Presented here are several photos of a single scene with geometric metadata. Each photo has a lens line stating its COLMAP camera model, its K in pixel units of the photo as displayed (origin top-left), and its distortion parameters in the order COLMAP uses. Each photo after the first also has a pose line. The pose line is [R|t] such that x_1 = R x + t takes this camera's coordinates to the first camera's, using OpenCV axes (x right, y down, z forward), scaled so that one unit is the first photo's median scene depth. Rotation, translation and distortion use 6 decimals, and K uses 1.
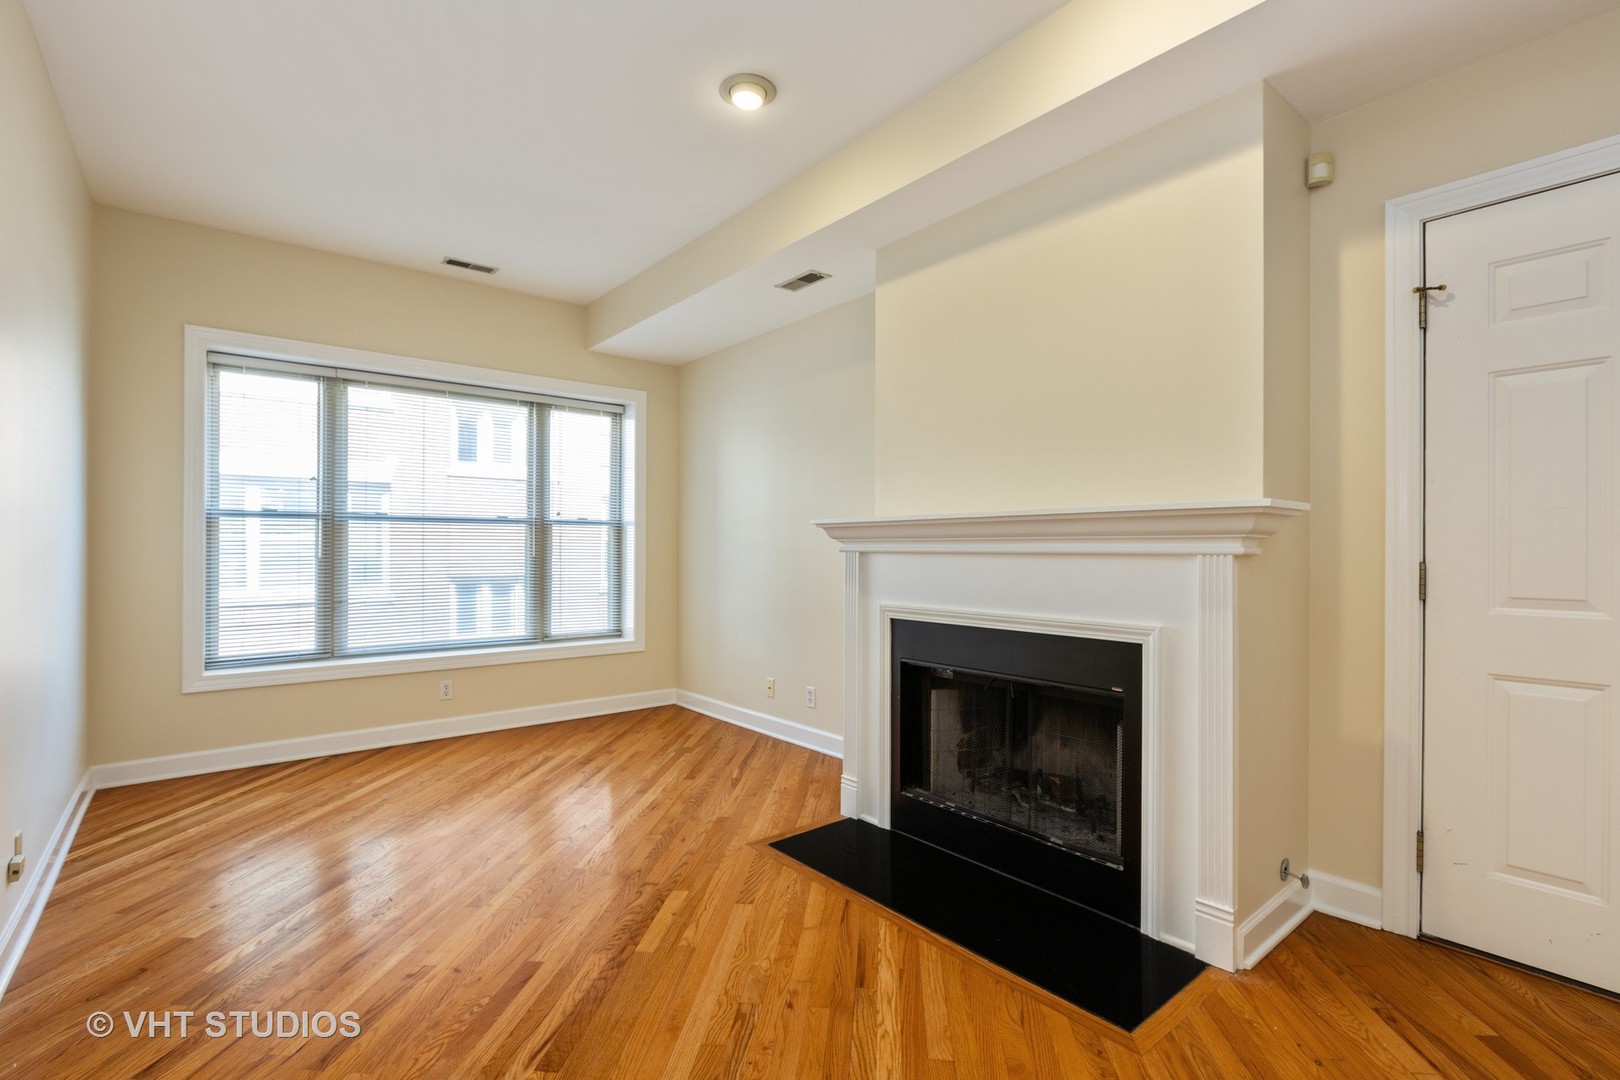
lens RADIAL K [[759.7, 0, 810.0], [0, 759.7, 540.0], [0, 0, 1]] dist [-0.000925, -0.000199]
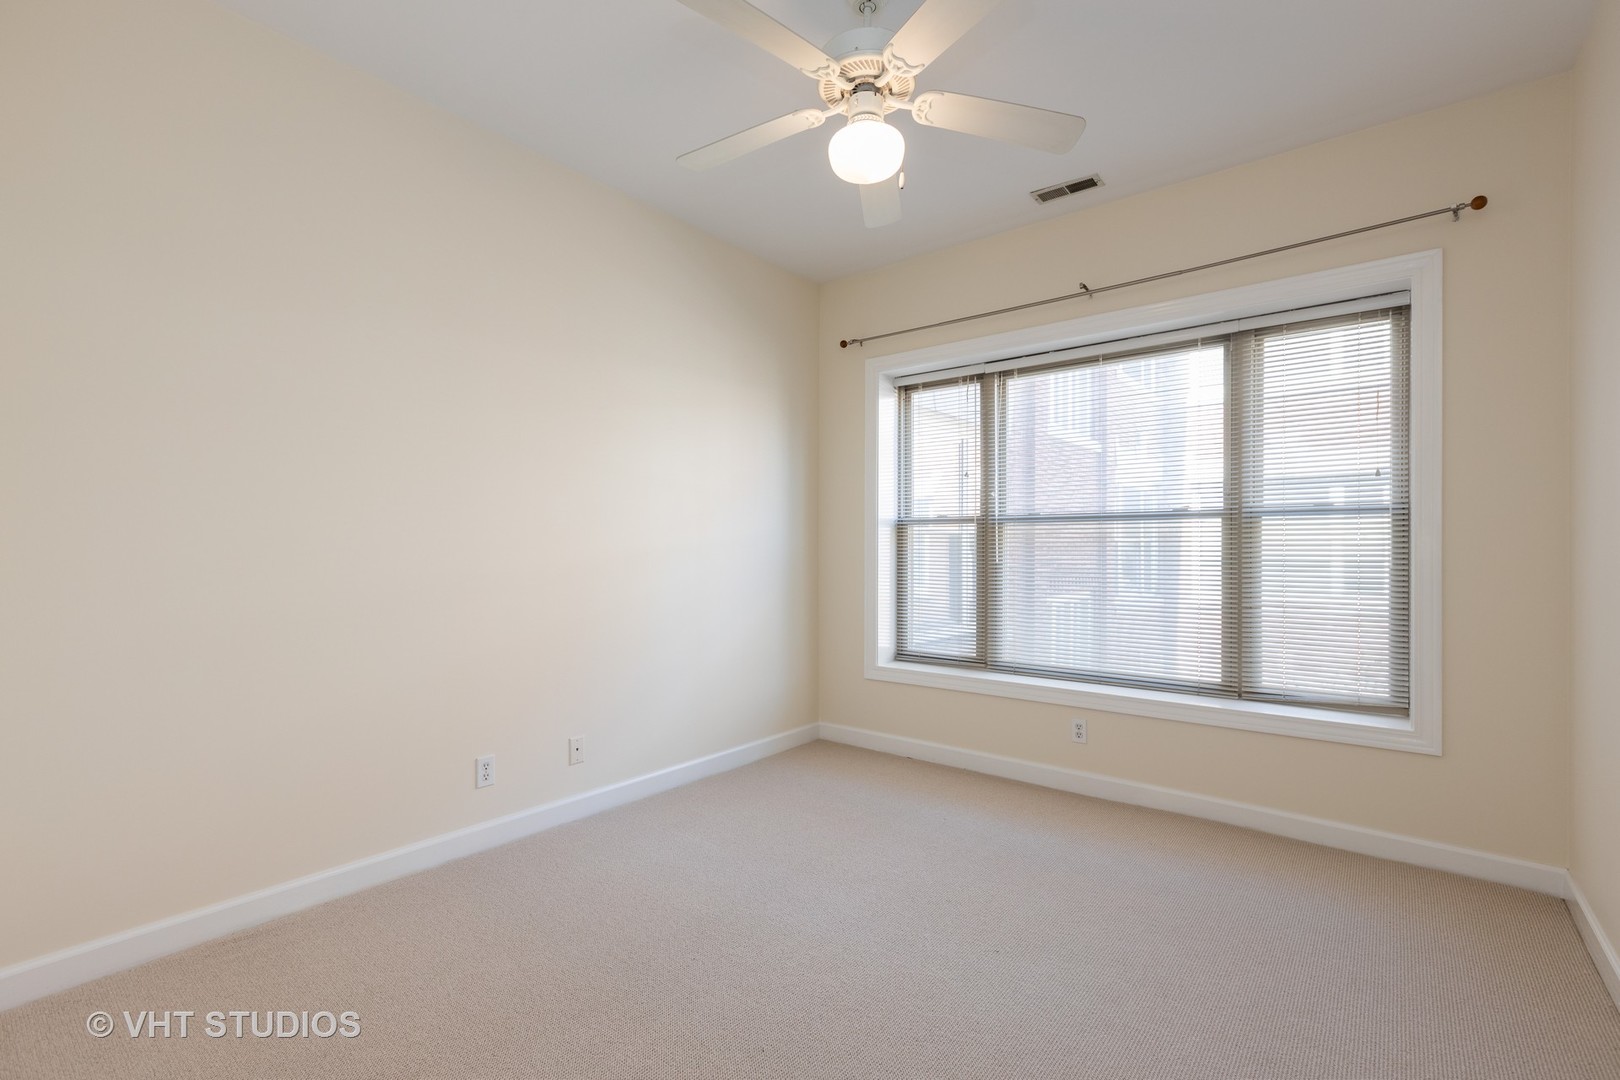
lens RADIAL K [[730.8, 0, 810.0], [0, 730.8, 540.0], [0, 0, 1]] dist [-0.000606, -0.000036]
pose [[0.237226, -0.010994, -0.971392, 0.177394], [0.016226, 0.999841, -0.007353, -0.001848], [0.971319, -0.014018, 0.237367, 0.474942]]
